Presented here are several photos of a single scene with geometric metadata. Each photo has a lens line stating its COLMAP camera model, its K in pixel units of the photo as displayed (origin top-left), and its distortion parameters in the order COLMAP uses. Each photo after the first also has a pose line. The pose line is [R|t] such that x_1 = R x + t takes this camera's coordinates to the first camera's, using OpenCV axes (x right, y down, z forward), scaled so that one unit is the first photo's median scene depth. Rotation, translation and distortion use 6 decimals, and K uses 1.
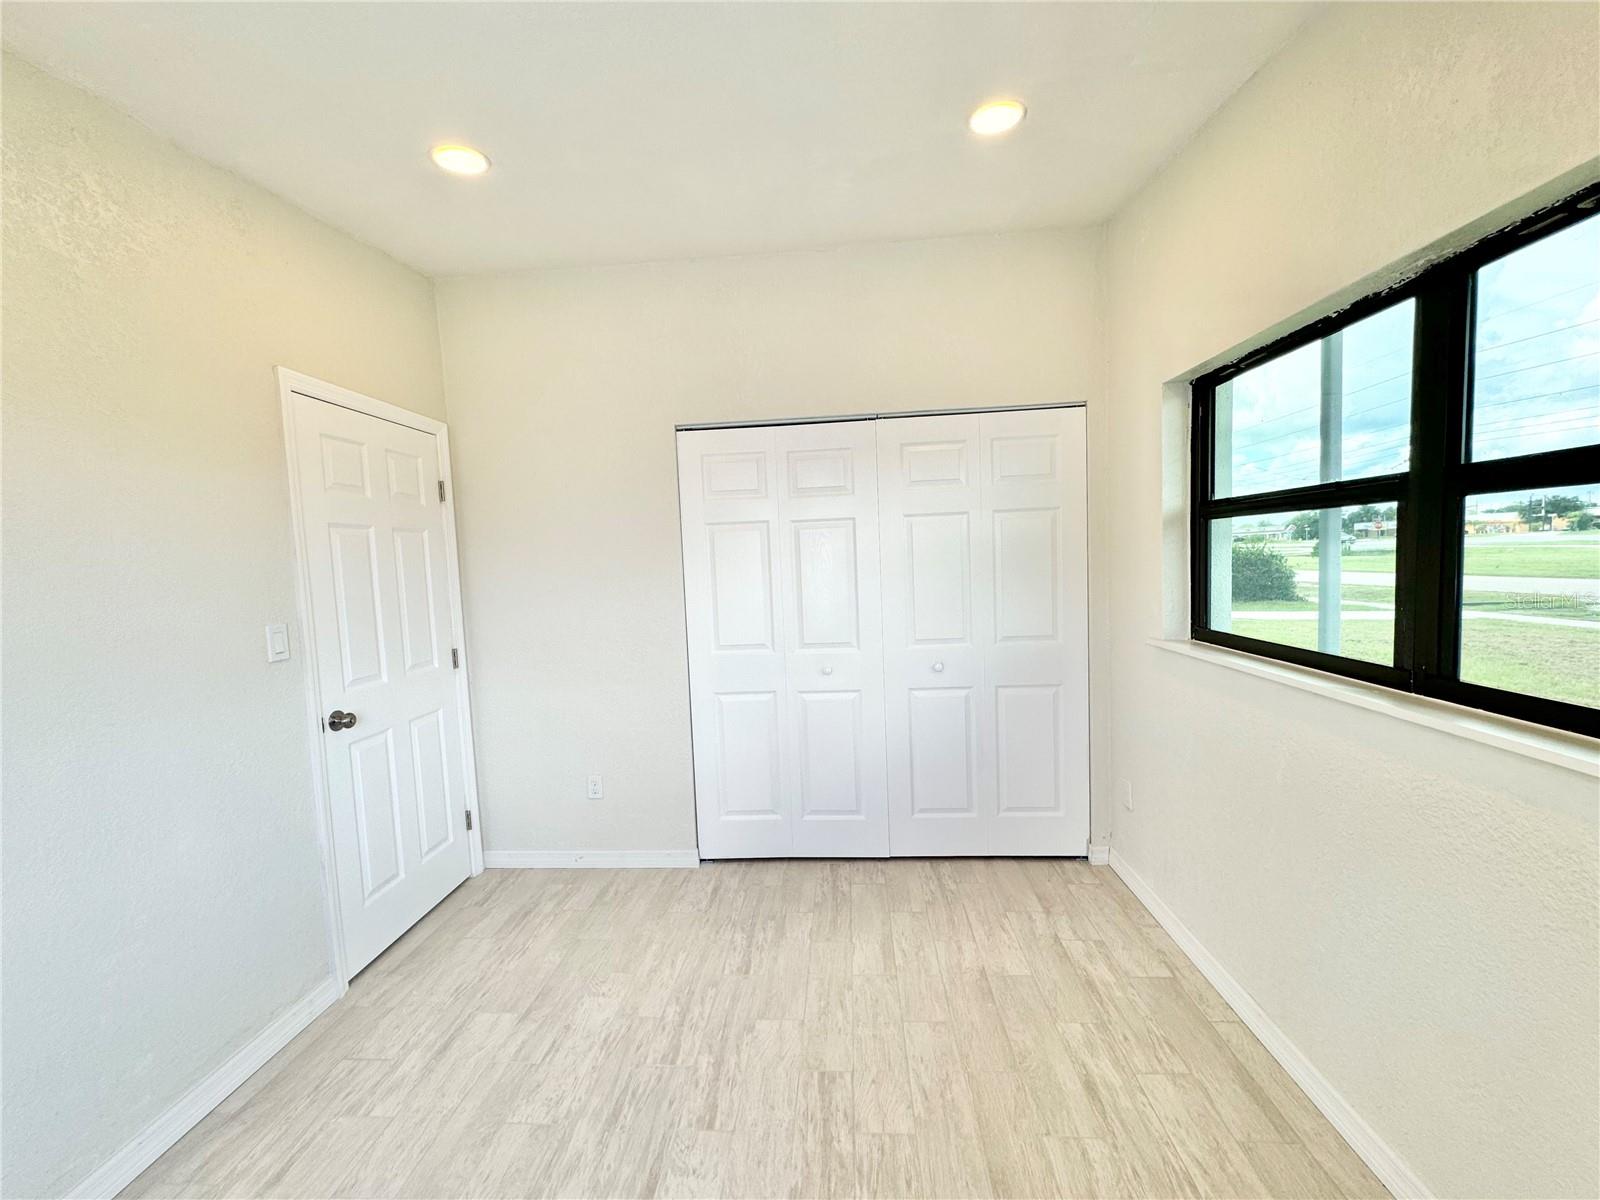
lens RADIAL K [[637.5, 0, 800.0], [0, 637.5, 600.0], [0, 0, 1]] dist [-0.002299, 0.000588]
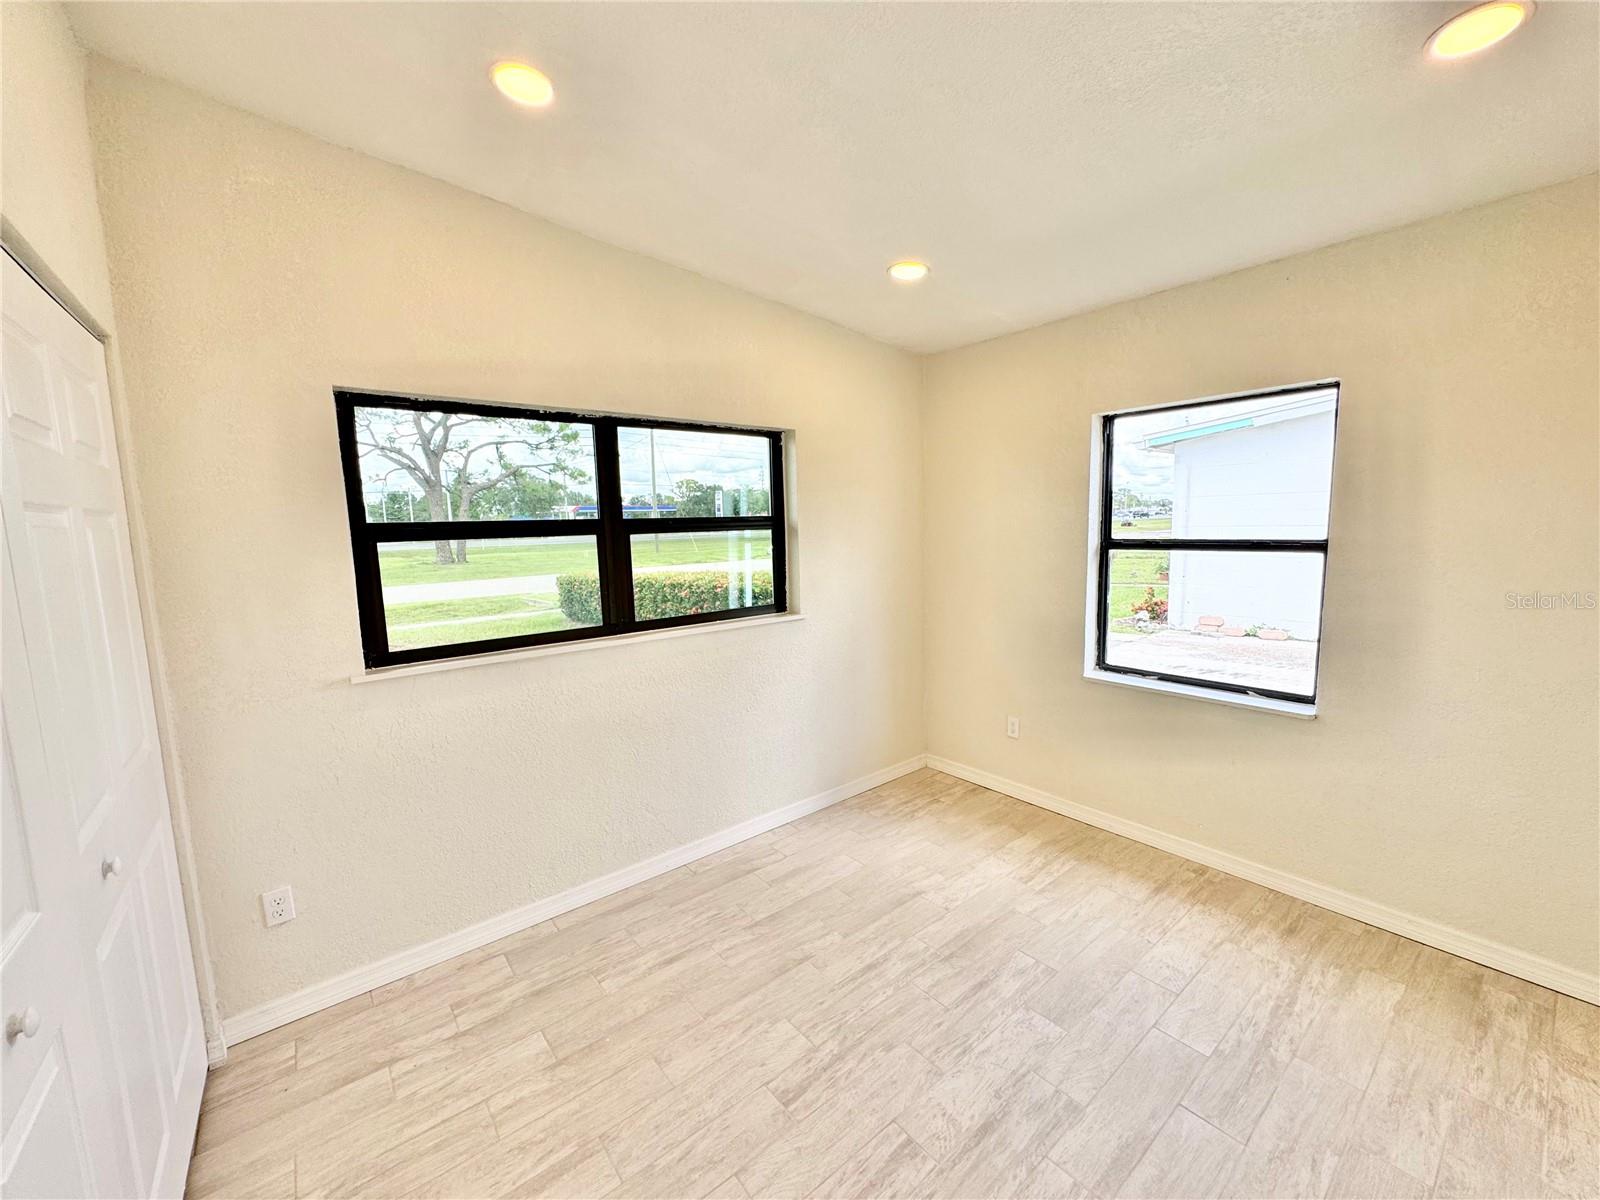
lens RADIAL K [[637.5, 0, 800.0], [0, 637.5, 600.0], [0, 0, 1]] dist [-0.002299, 0.000588]
pose [[-0.681046, -0.030891, 0.731589, -0.710937], [0.103238, 0.985079, 0.137700, -0.144580], [-0.724927, 0.169308, -0.667695, 1.619715]]
